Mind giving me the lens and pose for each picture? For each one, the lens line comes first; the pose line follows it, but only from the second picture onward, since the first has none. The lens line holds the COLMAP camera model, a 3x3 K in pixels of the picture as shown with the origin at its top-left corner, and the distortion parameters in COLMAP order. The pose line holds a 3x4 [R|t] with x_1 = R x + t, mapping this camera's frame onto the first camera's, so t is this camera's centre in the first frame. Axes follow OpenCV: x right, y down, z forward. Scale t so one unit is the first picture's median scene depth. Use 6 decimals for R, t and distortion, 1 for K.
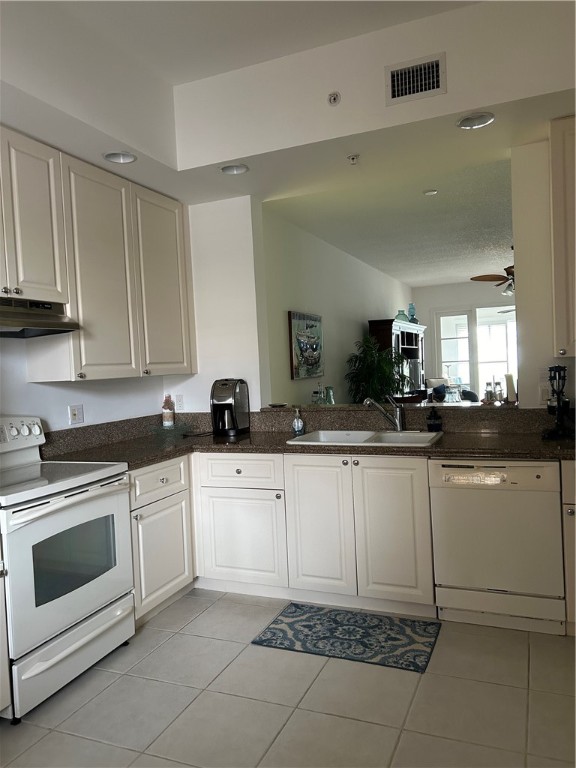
lens RADIAL K [[580.9, 0, 281.5], [0, 580.9, 386.2], [0, 0, 1]] dist [0.039348, -0.047572]
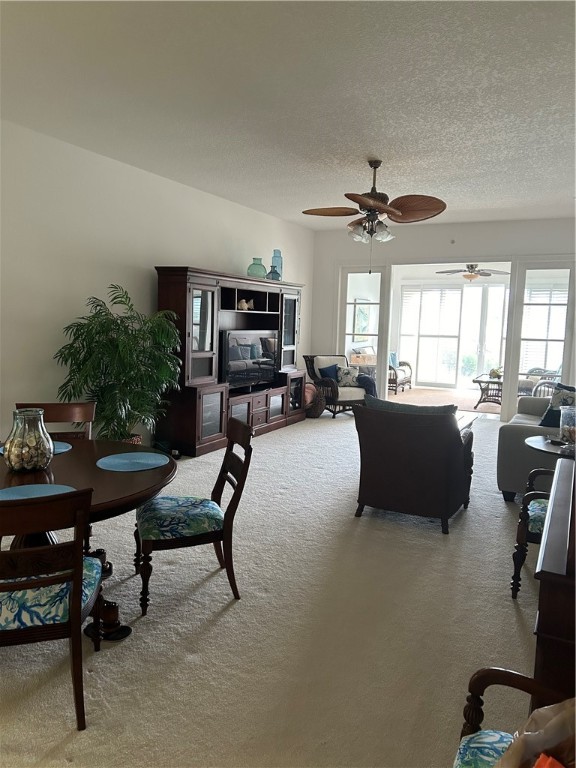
lens RADIAL K [[580.9, 0, 291.4], [0, 580.9, 390.3], [0, 0, 1]] dist [0.039348, -0.047572]
pose [[0.995685, 0.076345, -0.052760, 0.295958], [-0.071337, 0.993288, 0.091055, -0.037792], [0.059357, -0.086898, 0.994447, 0.281150]]
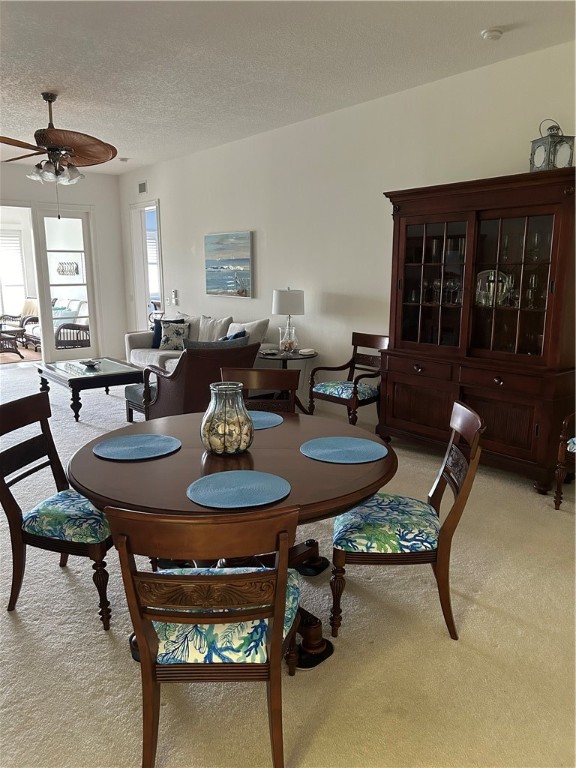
lens RADIAL K [[580.9, 0, 289.0], [0, 580.9, 391.4], [0, 0, 1]] dist [0.039348, -0.047572]
pose [[0.449389, -0.138366, 0.882556, -0.036056], [0.013034, 0.988843, 0.148392, -0.026829], [-0.893241, -0.055182, 0.446178, 0.416910]]
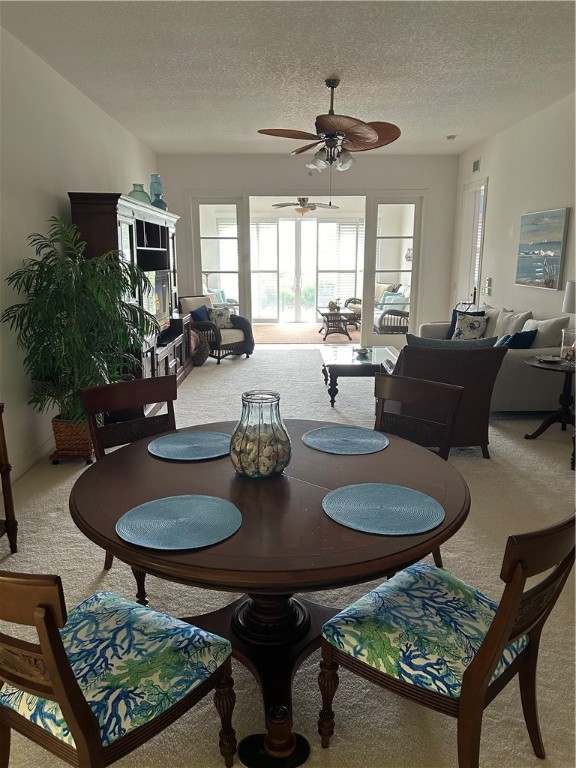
lens RADIAL K [[580.9, 0, 291.0], [0, 580.9, 387.9], [0, 0, 1]] dist [0.039348, -0.047572]
pose [[0.906458, -0.048945, 0.419451, 0.086081], [-0.025686, 0.985031, 0.170450, -0.030894], [-0.421515, -0.165280, 0.891632, 0.365142]]
